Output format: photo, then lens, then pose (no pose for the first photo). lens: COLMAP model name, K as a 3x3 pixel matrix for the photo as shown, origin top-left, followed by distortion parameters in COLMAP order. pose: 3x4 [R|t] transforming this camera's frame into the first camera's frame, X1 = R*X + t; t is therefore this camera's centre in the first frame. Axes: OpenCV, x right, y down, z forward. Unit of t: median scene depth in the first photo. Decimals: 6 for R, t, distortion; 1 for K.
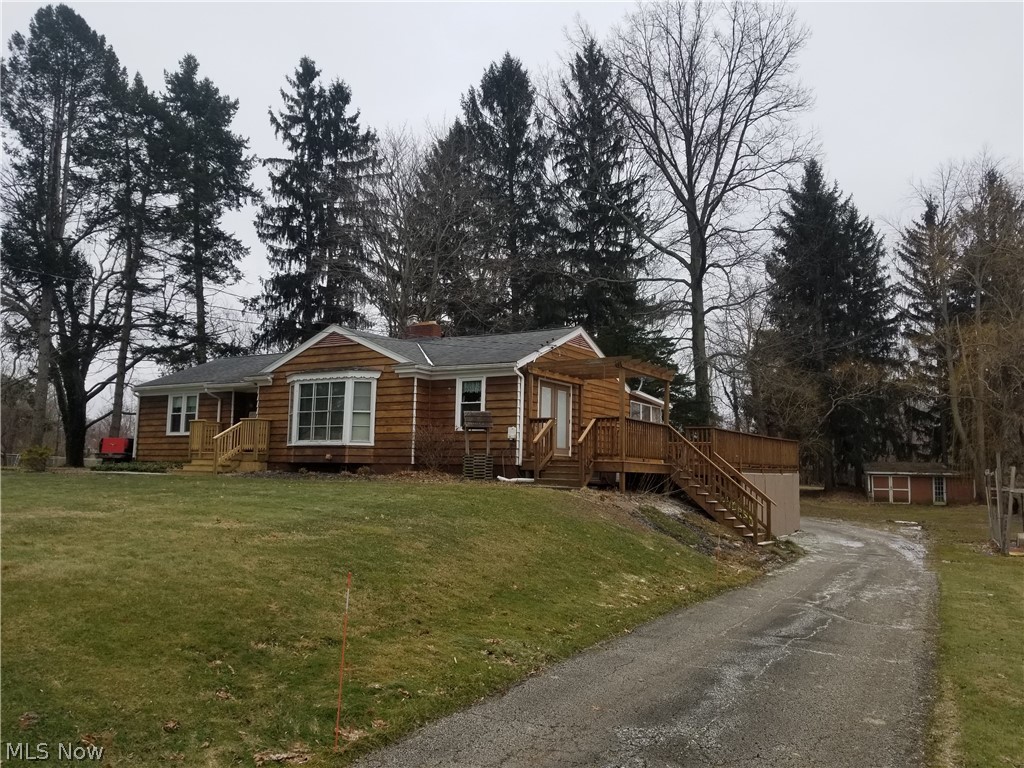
lens RADIAL K [[811.4, 0, 509.6], [0, 811.4, 383.5], [0, 0, 1]] dist [0.053800, -0.044522]
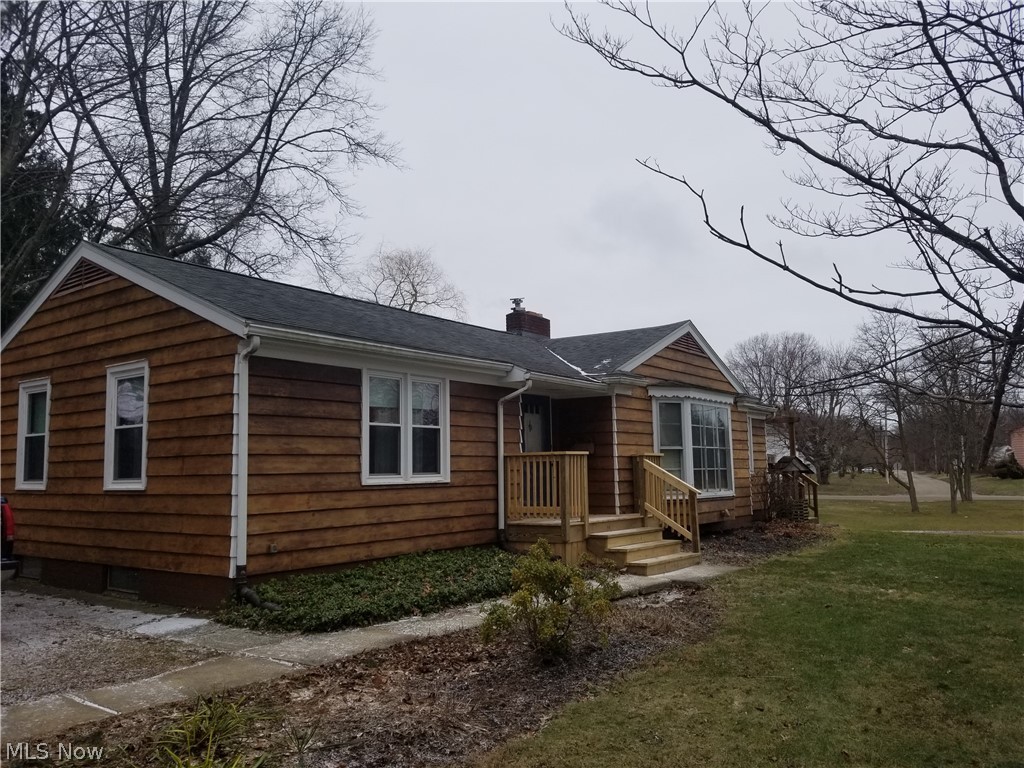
lens RADIAL K [[811.4, 0, 517.3], [0, 811.4, 387.0], [0, 0, 1]] dist [0.053800, -0.044522]
pose [[0.069512, 0.083322, 0.994095, -0.932514], [-0.093121, 0.992697, -0.076694, 0.051402], [-0.993225, -0.087240, 0.076764, 1.106070]]
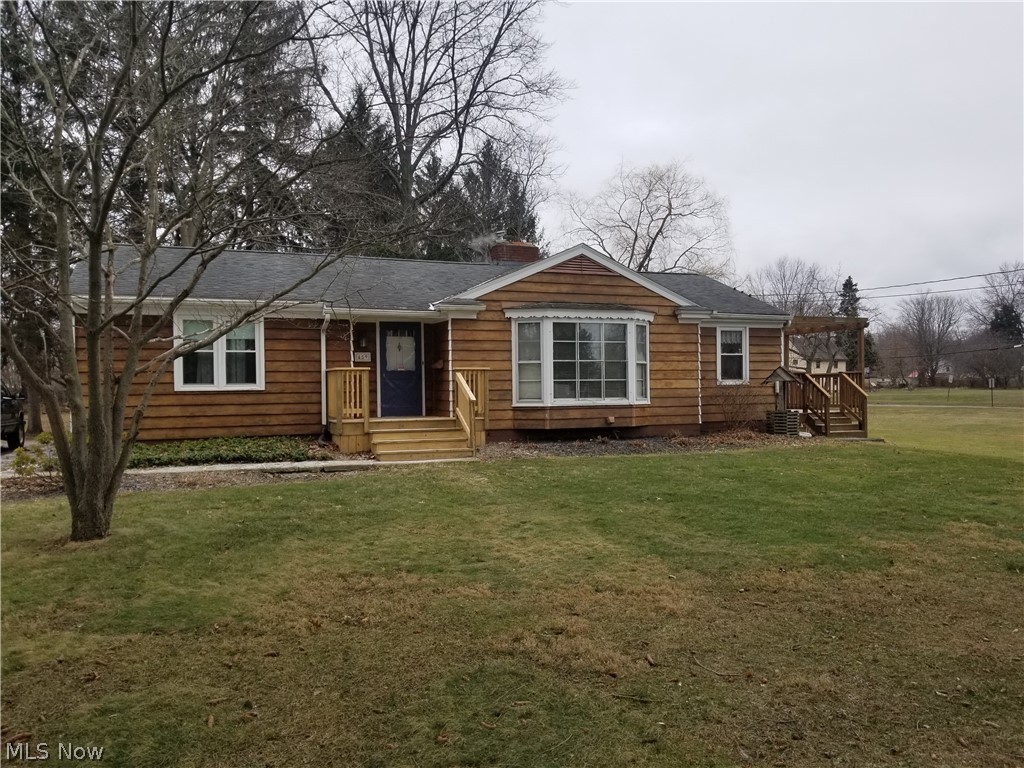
lens RADIAL K [[811.4, 0, 505.2], [0, 811.4, 385.5], [0, 0, 1]] dist [0.053800, -0.044522]
pose [[0.585195, -0.026004, 0.810475, -0.889084], [-0.068189, 0.994367, 0.081140, 0.001022], [-0.808020, -0.102748, 0.580126, 0.616240]]
